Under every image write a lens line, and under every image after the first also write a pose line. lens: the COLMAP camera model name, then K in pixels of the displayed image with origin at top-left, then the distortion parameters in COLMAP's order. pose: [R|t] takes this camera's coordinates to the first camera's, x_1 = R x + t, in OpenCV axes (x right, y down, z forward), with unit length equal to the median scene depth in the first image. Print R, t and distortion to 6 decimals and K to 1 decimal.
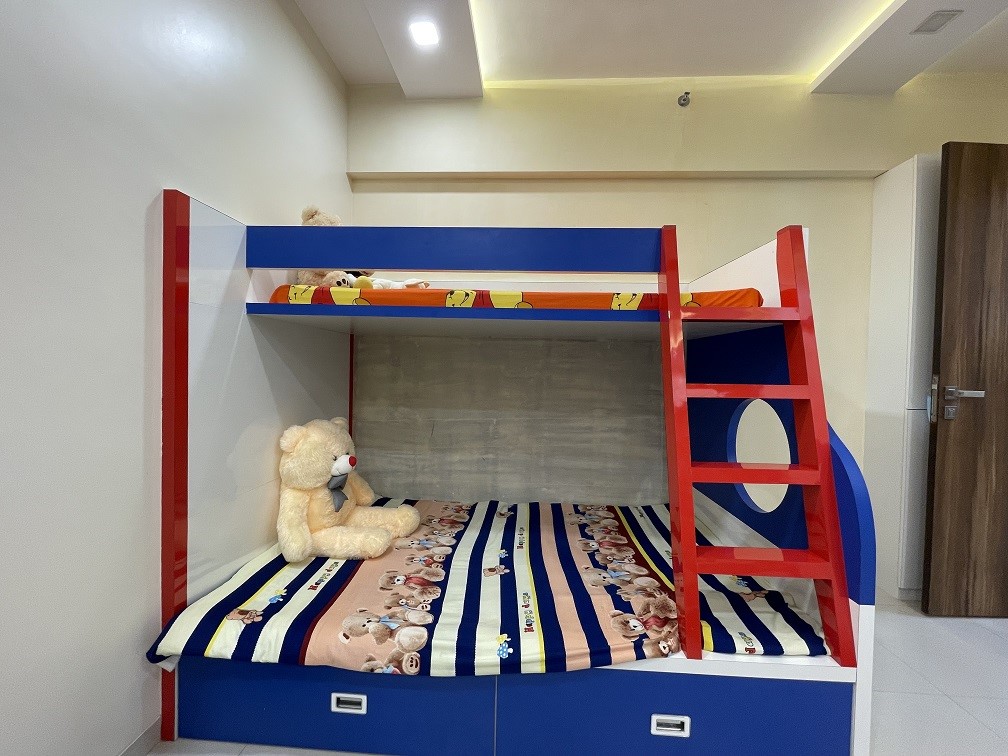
lens RADIAL K [[411.3, 0, 504.4], [0, 411.3, 373.6], [0, 0, 1]] dist [-0.004298, -0.000432]
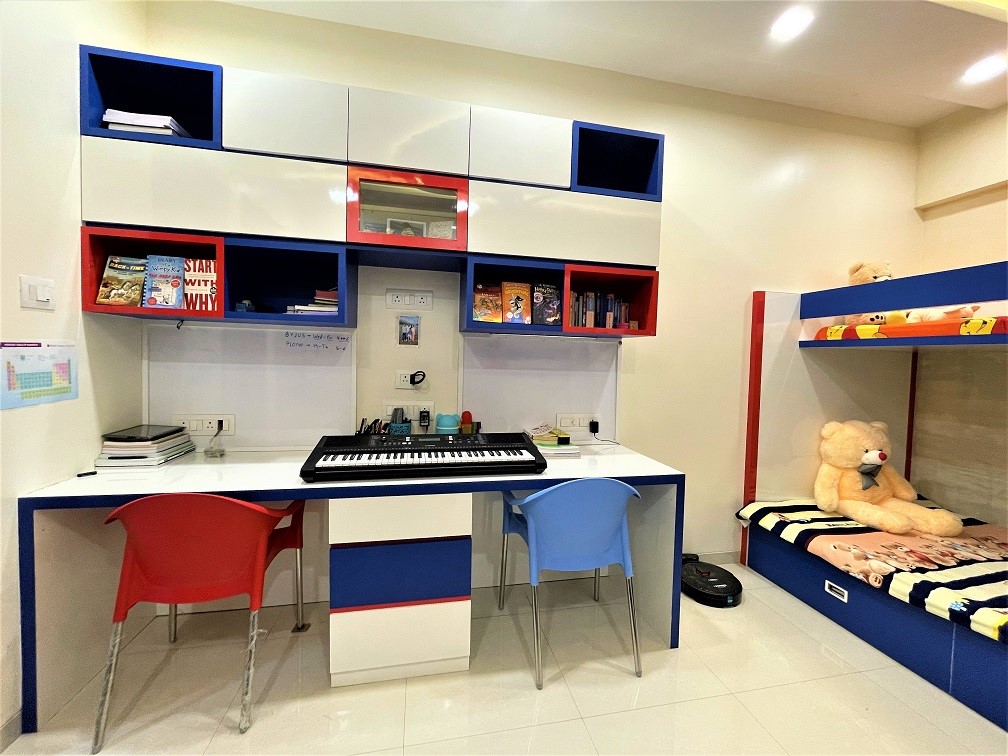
lens RADIAL K [[411.3, 0, 504.0], [0, 411.3, 374.2], [0, 0, 1]] dist [-0.004298, -0.000432]
pose [[0.261537, 0.020843, -0.964968, 0.638767], [-0.036565, 0.999263, 0.011674, -0.015606], [0.964501, 0.032231, 0.262106, -0.555999]]
